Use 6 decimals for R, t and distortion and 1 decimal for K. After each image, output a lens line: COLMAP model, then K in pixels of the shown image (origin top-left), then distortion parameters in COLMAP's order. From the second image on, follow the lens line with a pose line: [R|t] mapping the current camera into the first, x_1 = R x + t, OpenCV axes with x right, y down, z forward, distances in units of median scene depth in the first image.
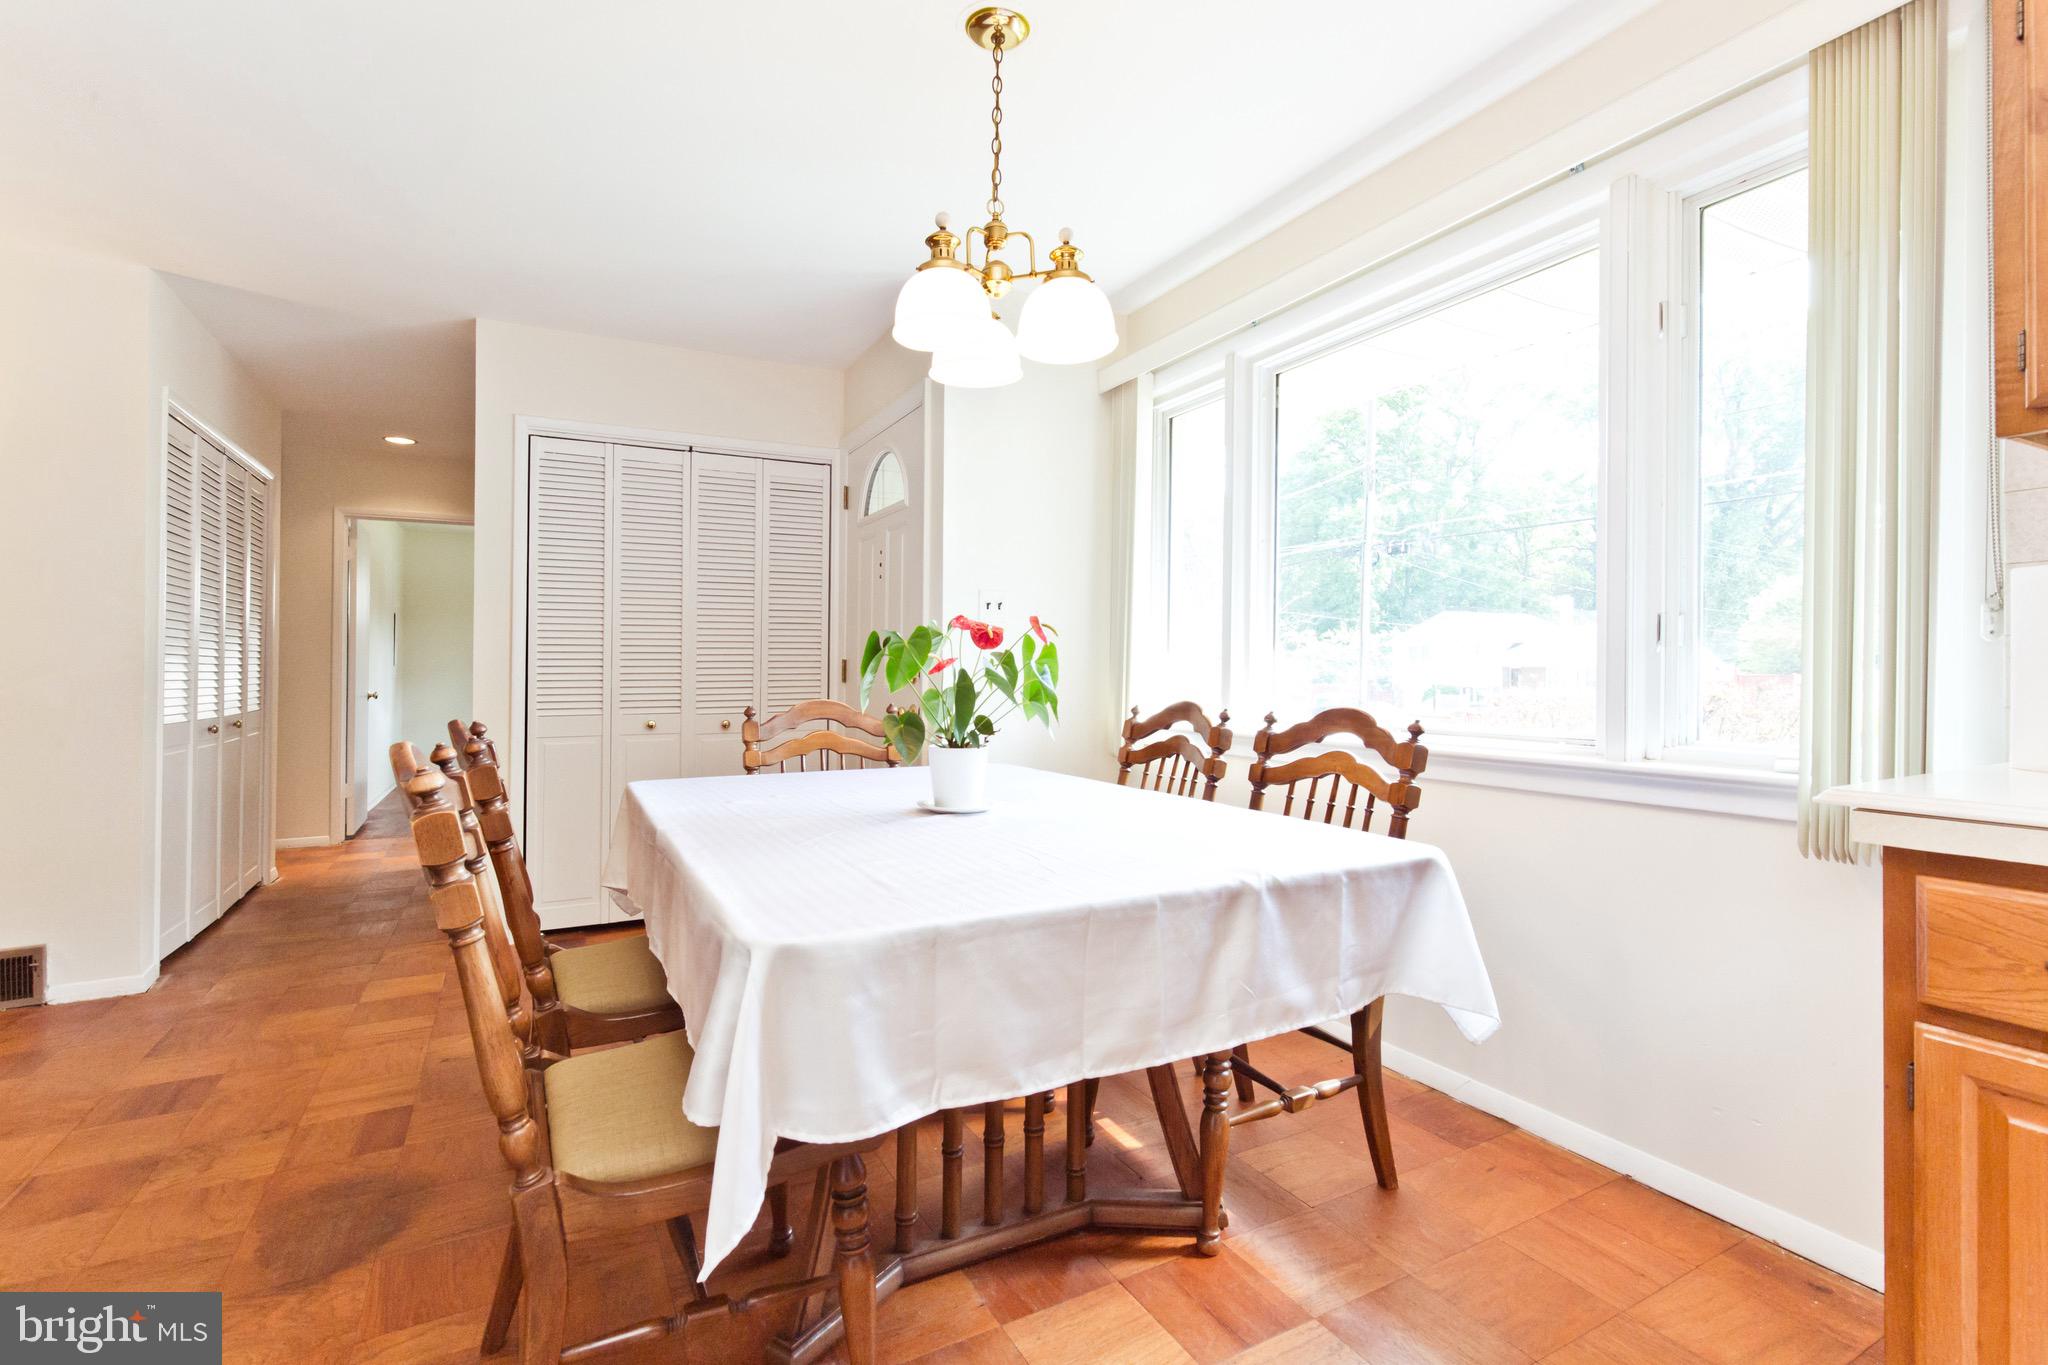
lens RADIAL K [[931.3, 0, 1034.3], [0, 931.3, 672.3], [0, 0, 1]] dist [0.000831, -0.000323]
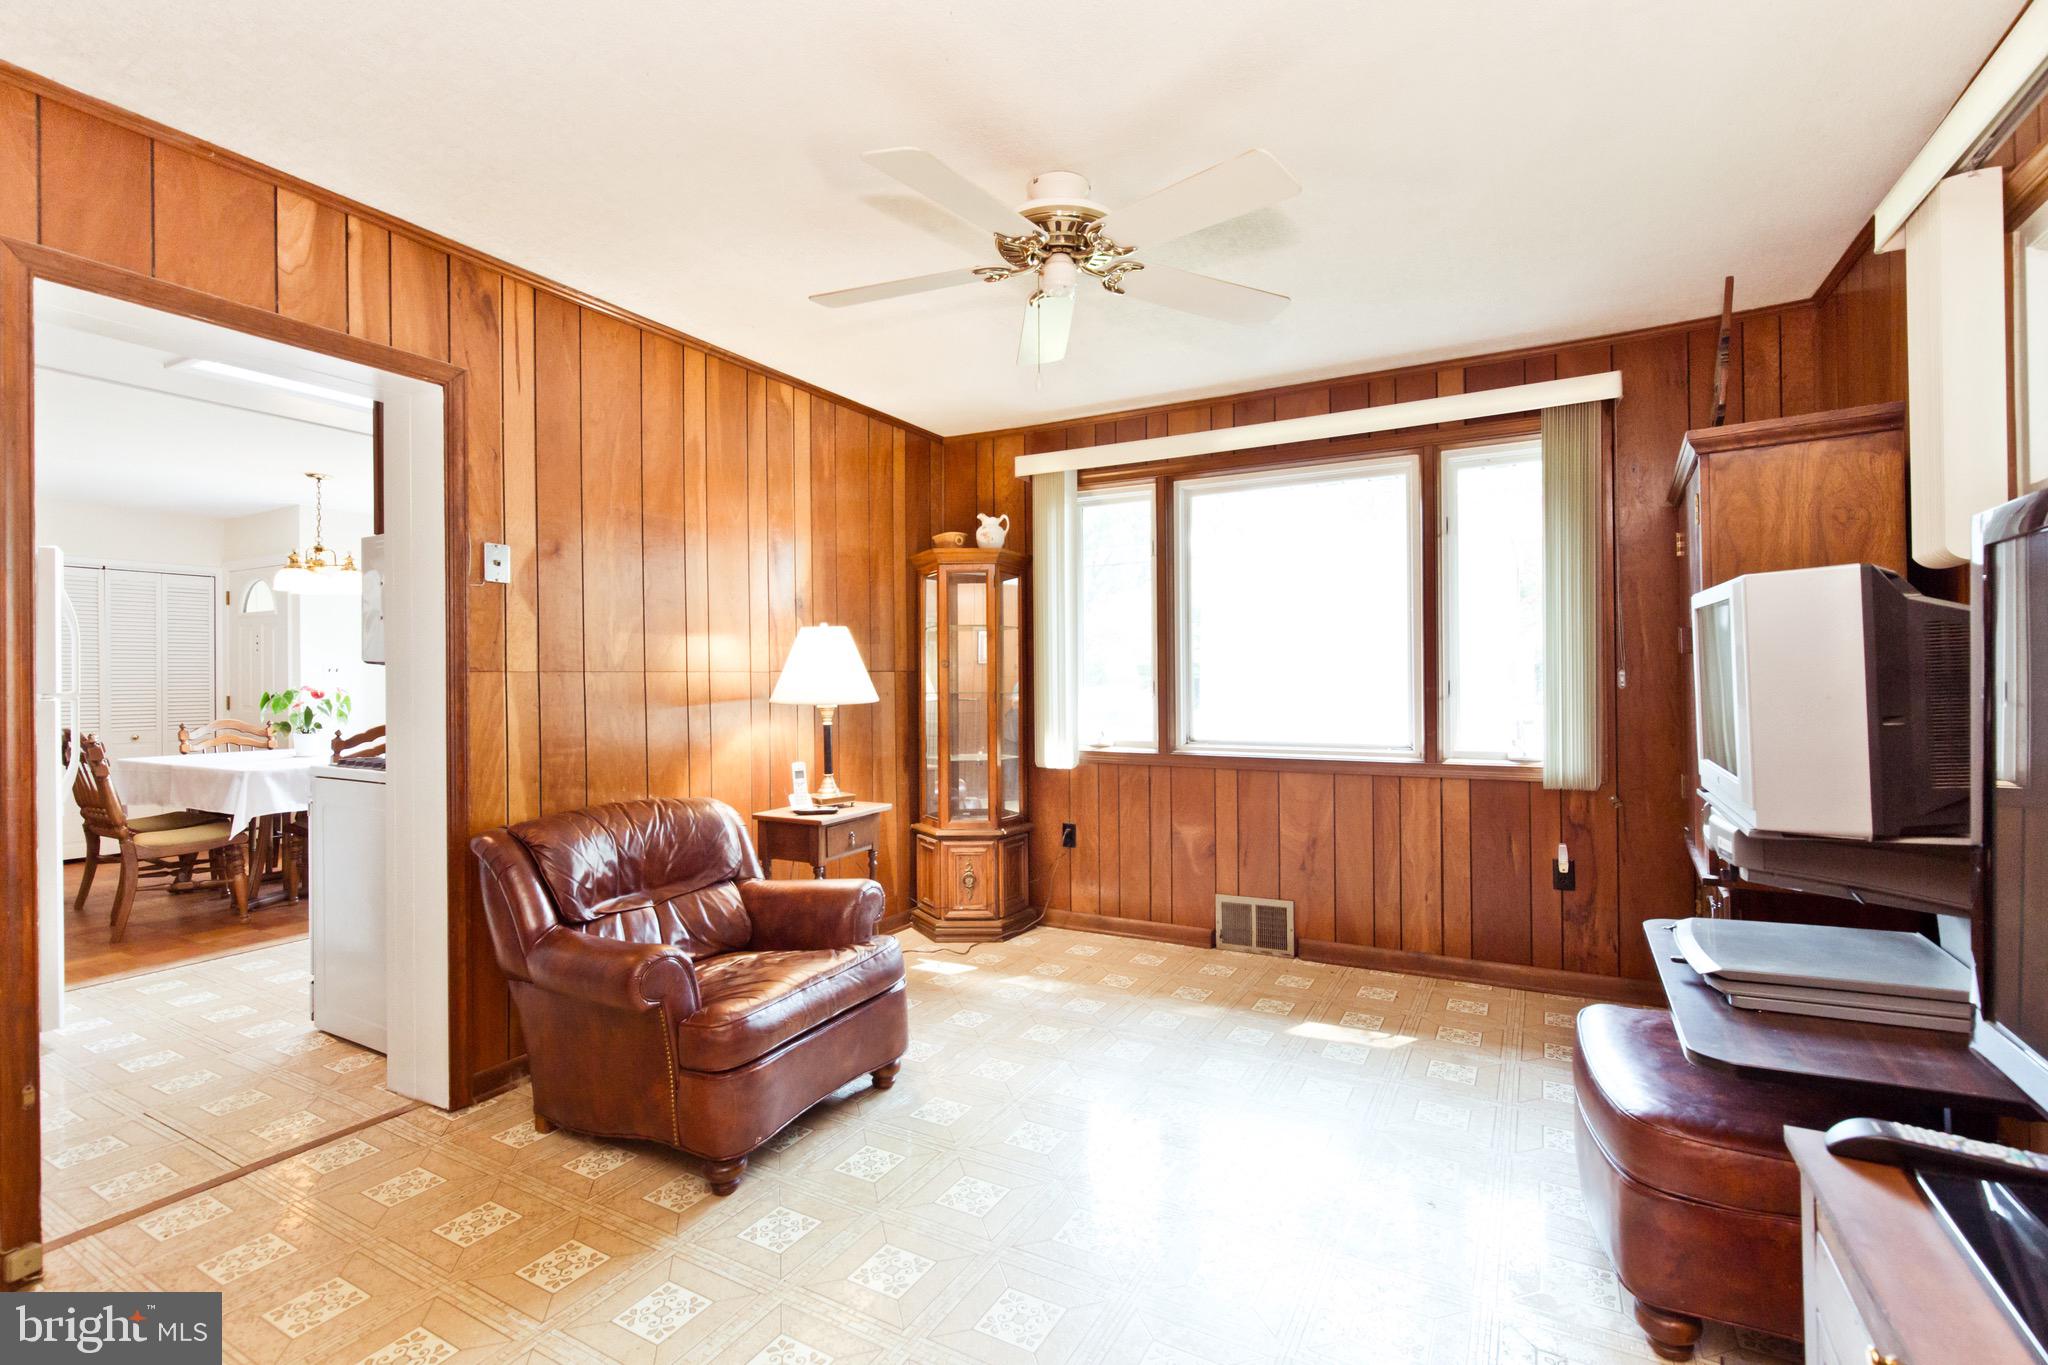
lens RADIAL K [[931.3, 0, 1023.3], [0, 931.3, 683.9], [0, 0, 1]] dist [0.000831, -0.000323]
pose [[0.850346, -0.015699, 0.525989, 0.272668], [0.011295, 0.999869, 0.011582, -0.075932], [-0.526102, -0.003907, 0.850412, -2.442297]]
